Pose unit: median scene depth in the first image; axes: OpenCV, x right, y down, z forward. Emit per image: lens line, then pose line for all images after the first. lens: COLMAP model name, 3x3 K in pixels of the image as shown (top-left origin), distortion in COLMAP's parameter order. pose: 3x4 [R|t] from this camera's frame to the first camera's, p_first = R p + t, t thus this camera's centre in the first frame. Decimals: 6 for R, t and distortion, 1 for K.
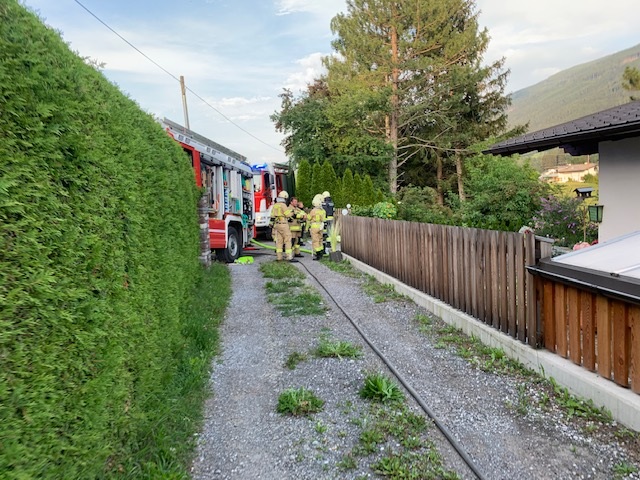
lens RADIAL K [[490.9, 0, 319.4], [0, 490.9, 230.7], [0, 0, 1]] dist [0.002193, -0.002527]
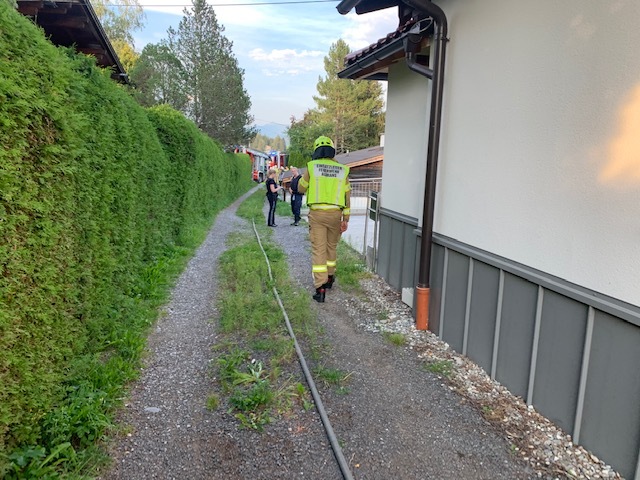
lens RADIAL K [[490.9, 0, 319.4], [0, 490.9, 230.7], [0, 0, 1]] dist [0.002193, -0.002527]
pose [[0.991434, 0.113245, -0.065078, 0.339342], [-0.108265, 0.991248, 0.075543, 0.054757], [0.073064, -0.067850, 0.995017, -1.633411]]
